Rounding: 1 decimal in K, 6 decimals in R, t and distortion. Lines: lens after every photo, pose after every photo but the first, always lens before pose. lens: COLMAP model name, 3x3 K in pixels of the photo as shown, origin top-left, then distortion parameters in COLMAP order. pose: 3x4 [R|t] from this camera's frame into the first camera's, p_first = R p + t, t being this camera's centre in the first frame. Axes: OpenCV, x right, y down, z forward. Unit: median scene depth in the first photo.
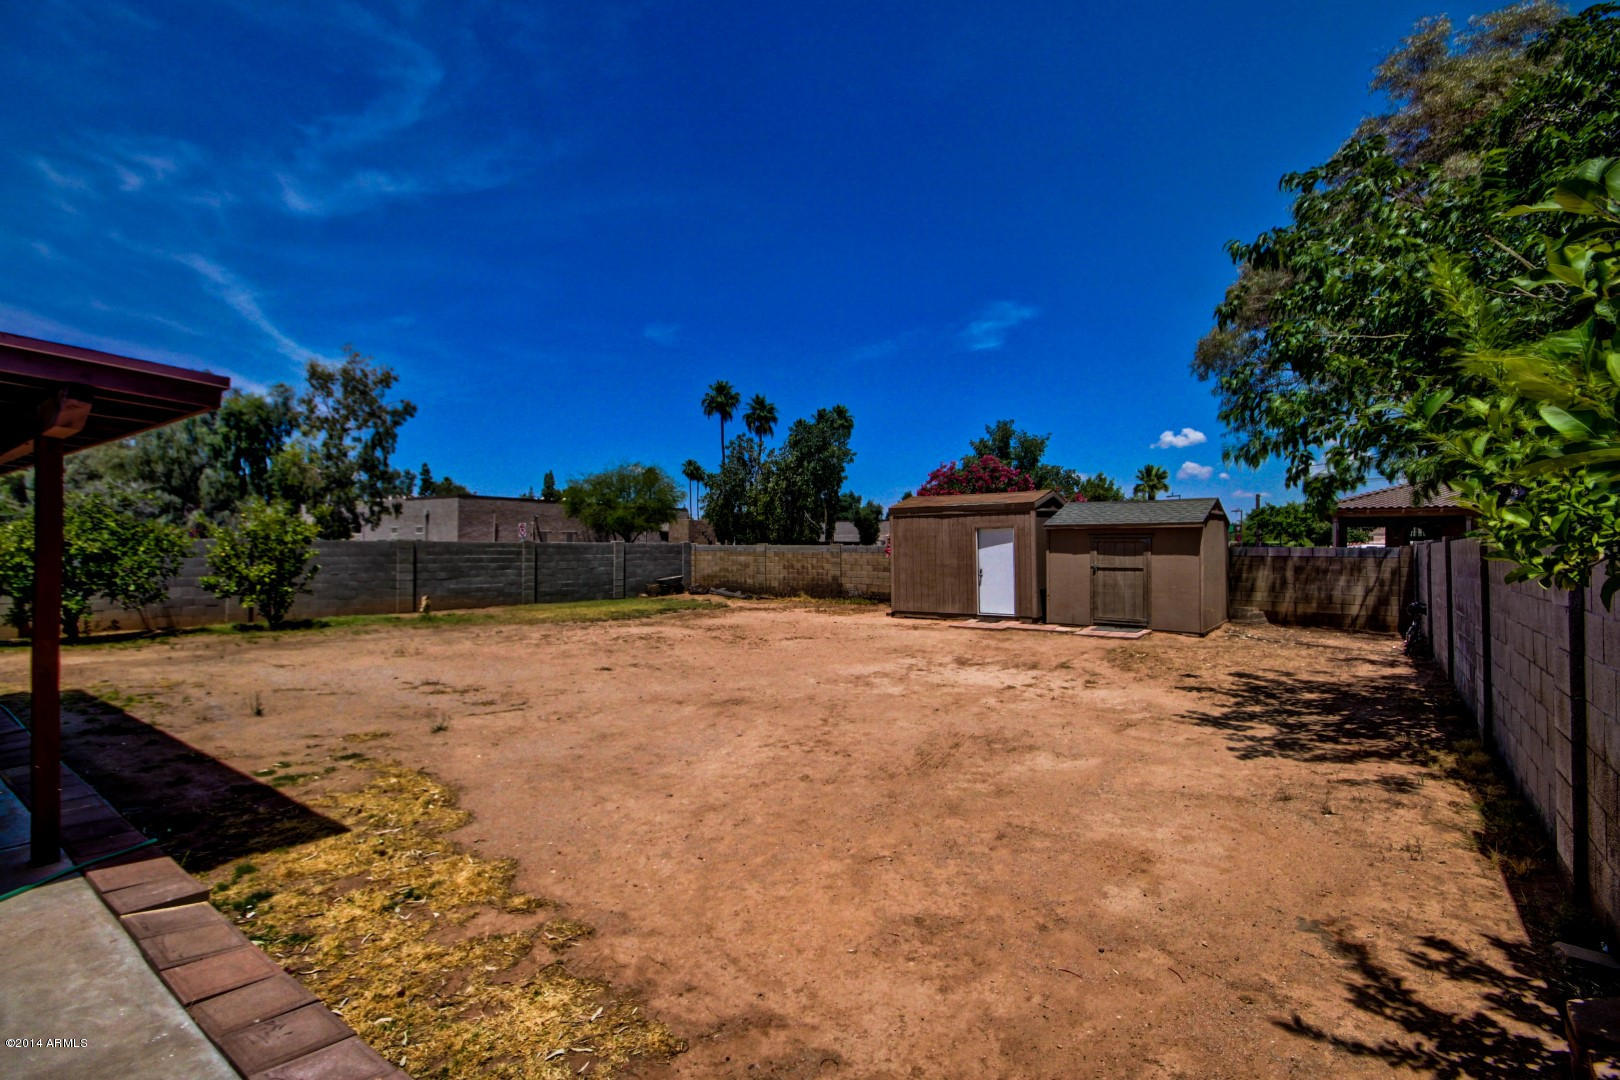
lens RADIAL K [[754.6, 0, 810.0], [0, 754.6, 540.0], [0, 0, 1]] dist [0.029514, 0.000110]
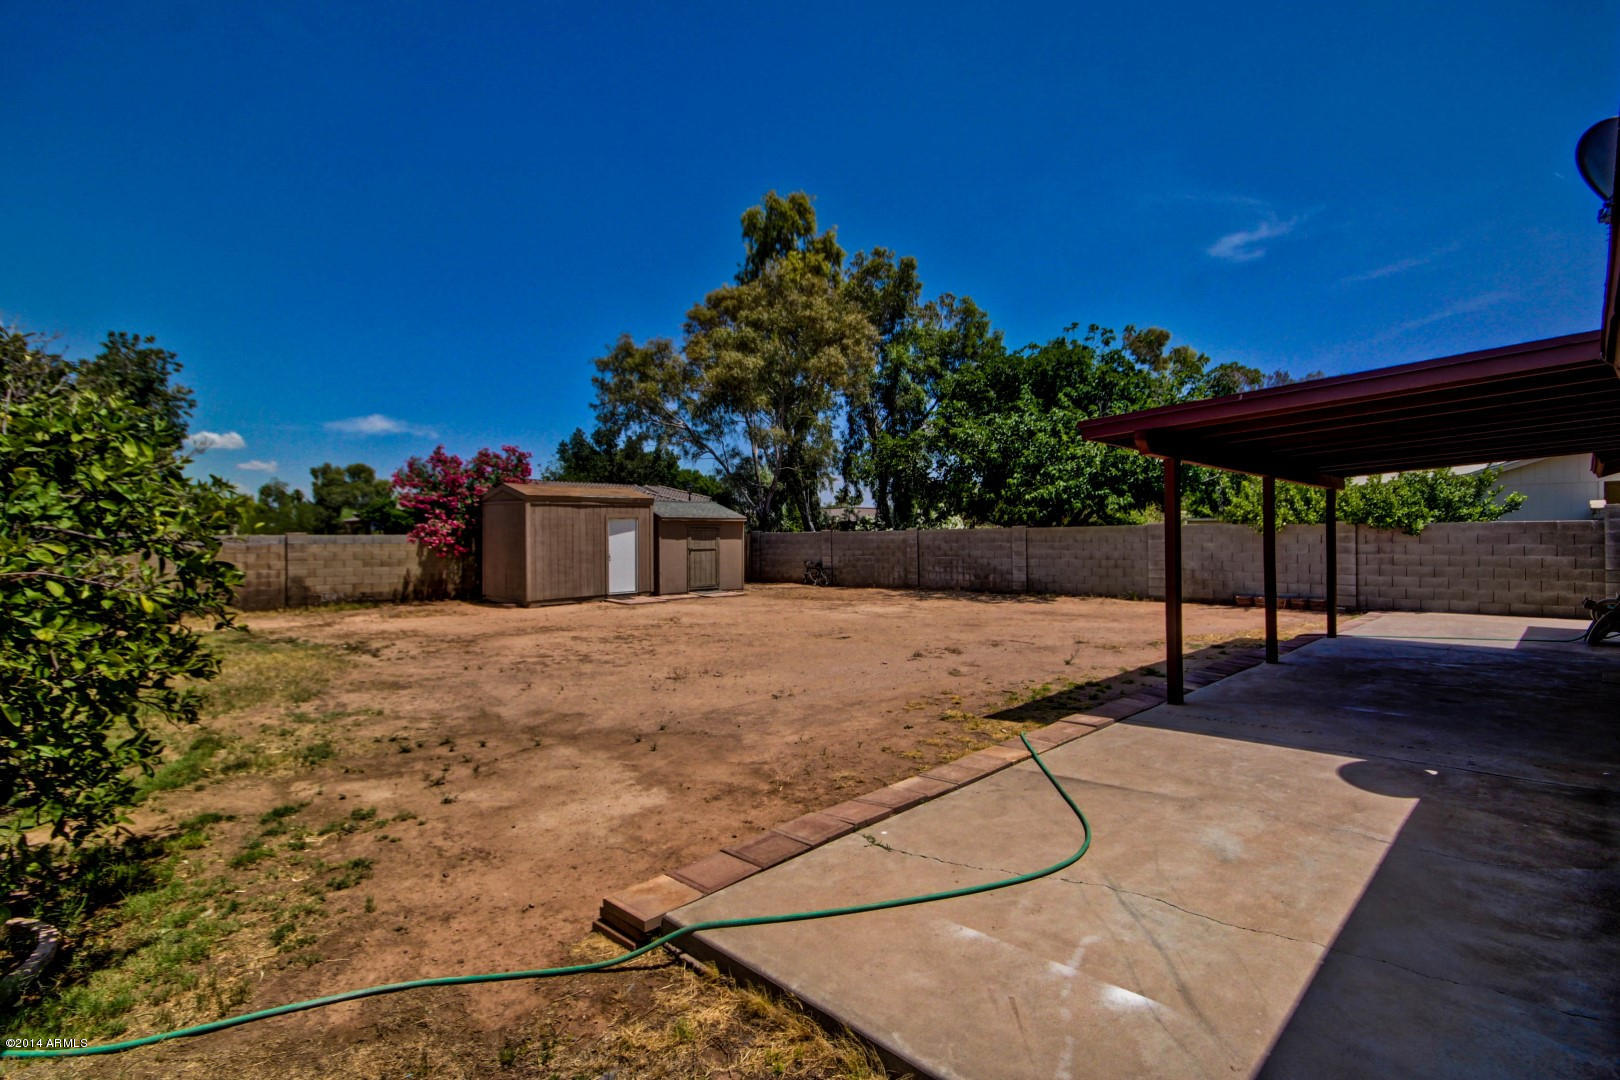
lens RADIAL K [[752.6, 0, 805.1], [0, 752.6, 530.4], [0, 0, 1]] dist [0.019445, 0.000150]
pose [[0.135560, 0.002628, 0.990766, -0.758209], [-0.001914, 0.999995, -0.002390, 0.003946], [-0.990767, -0.001572, 0.135565, 0.489884]]
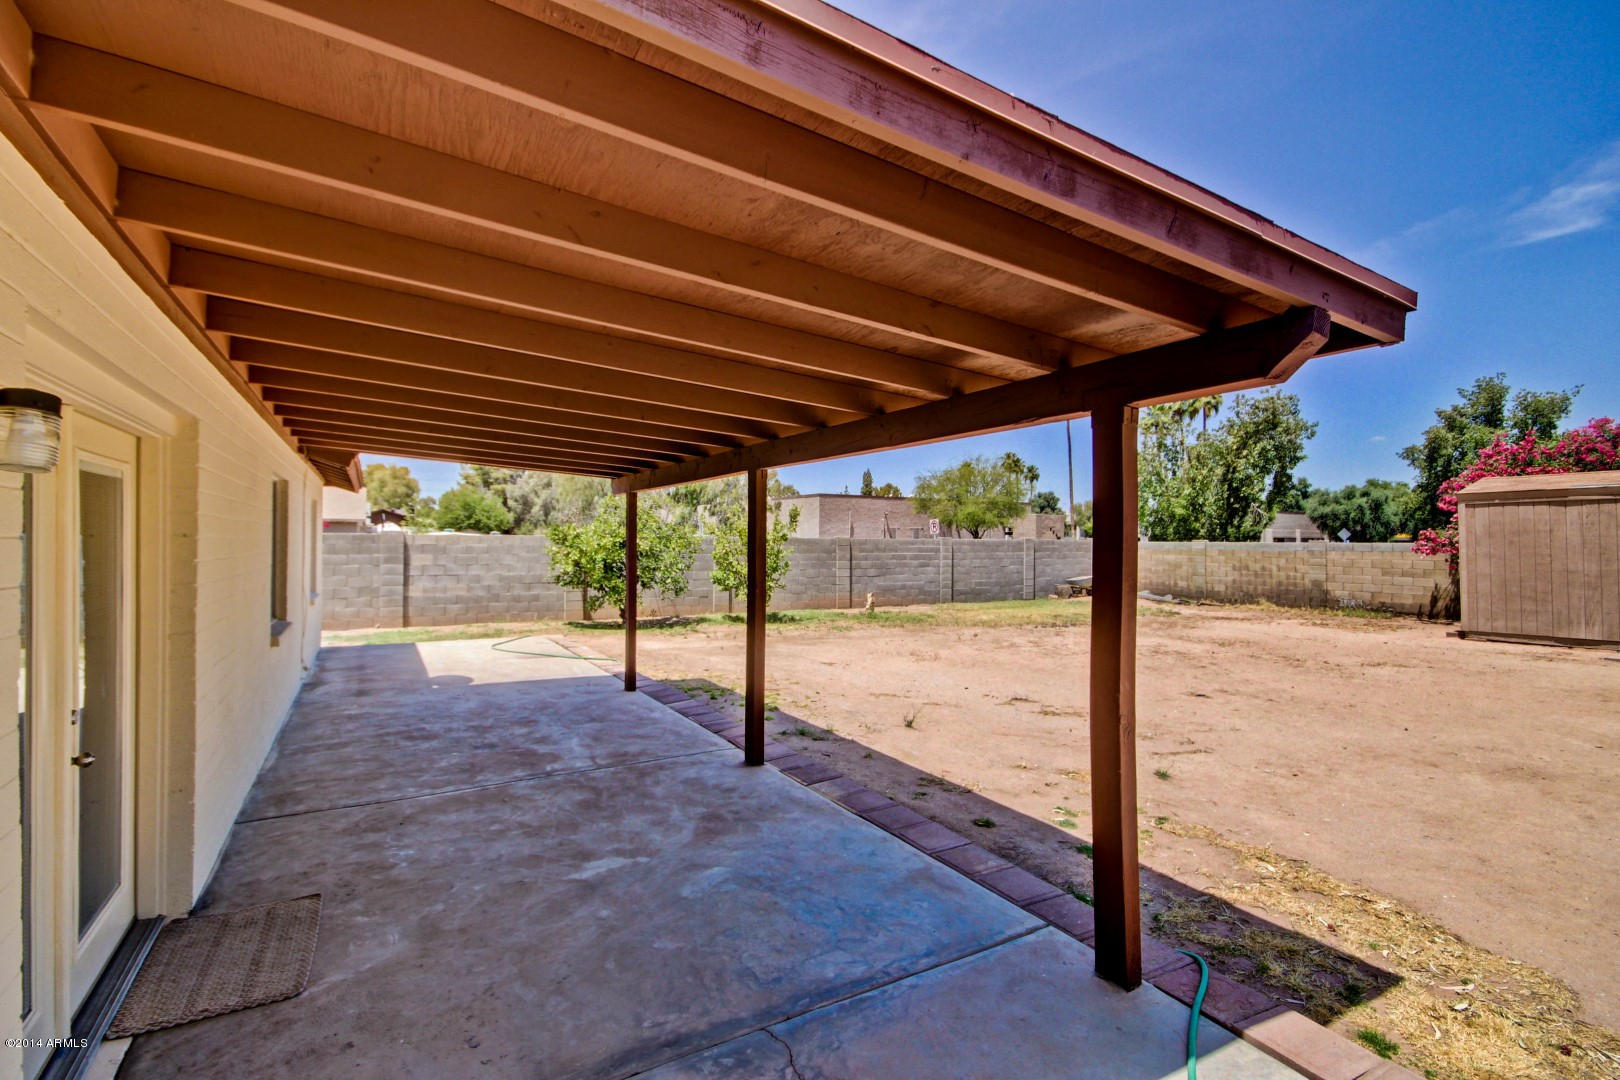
lens RADIAL K [[752.6, 0, 805.1], [0, 752.6, 530.4], [0, 0, 1]] dist [0.019445, 0.000150]
pose [[0.924659, -0.005760, -0.380753, -0.196664], [0.003097, 0.999966, -0.007606, -0.001941], [0.380784, 0.005854, 0.924646, 0.042384]]
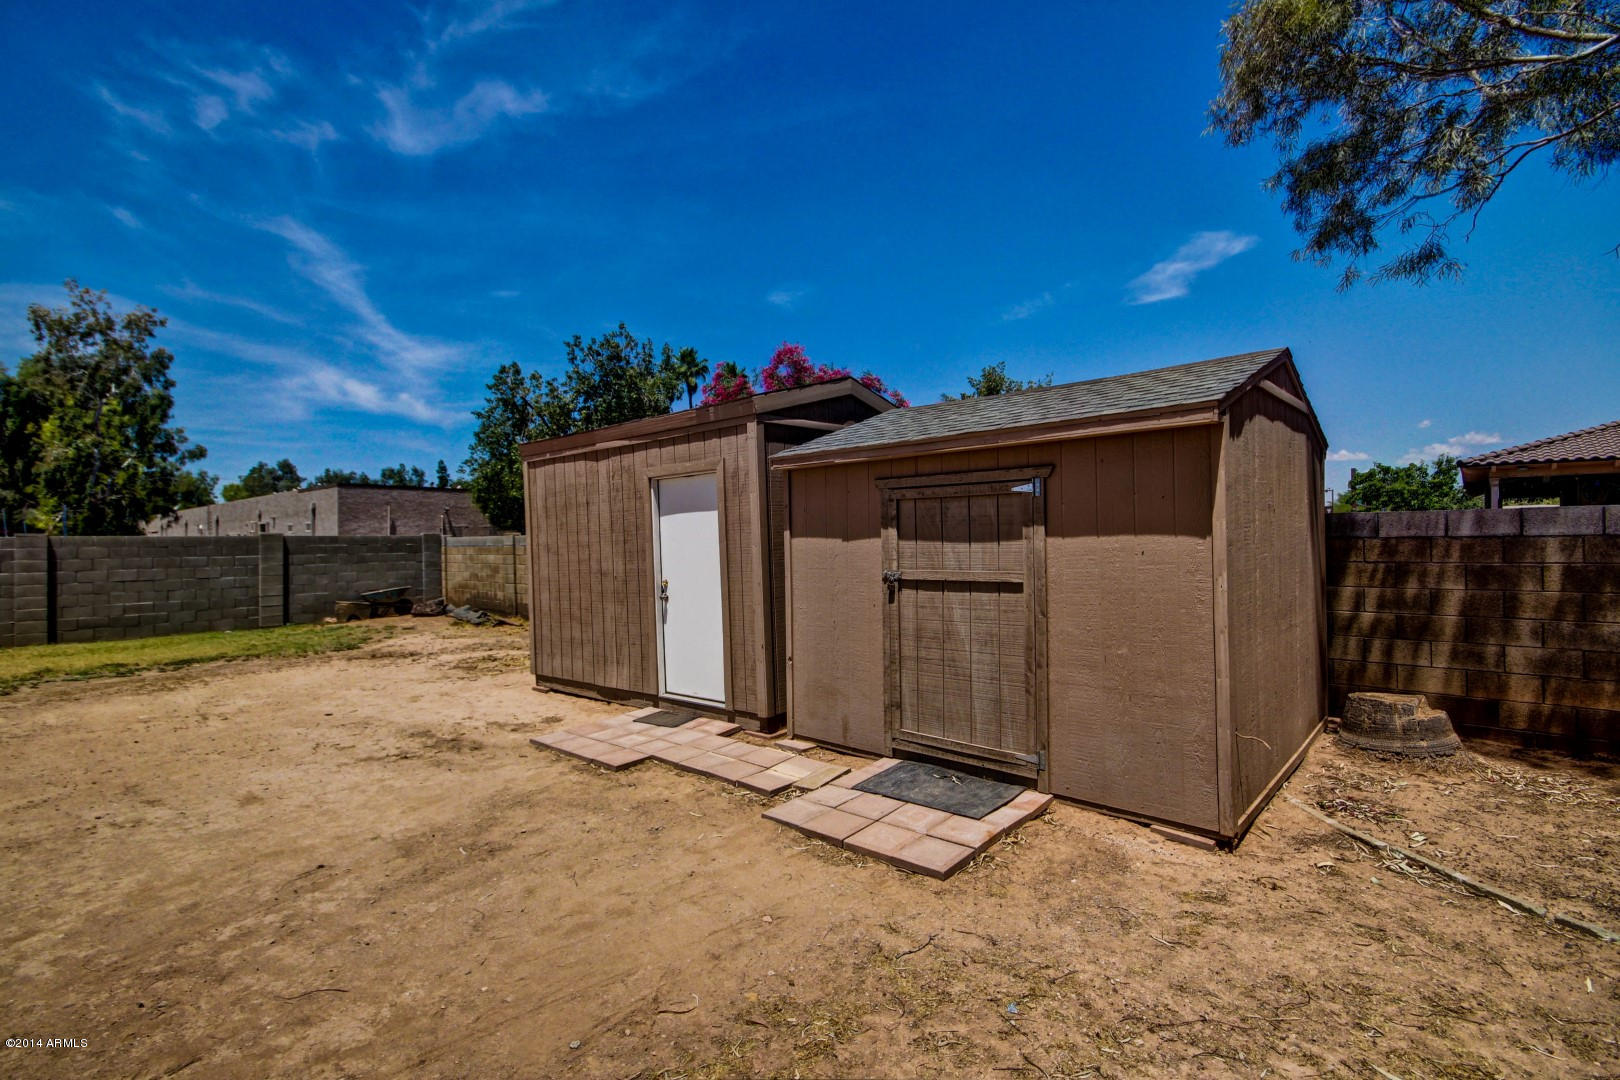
lens RADIAL K [[752.6, 0, 805.1], [0, 752.6, 530.4], [0, 0, 1]] dist [0.019445, 0.000150]
pose [[0.995597, -0.018168, -0.091956, 0.296056], [0.017743, 0.999828, -0.005434, 0.013259], [0.092039, 0.003779, 0.995748, 0.541826]]
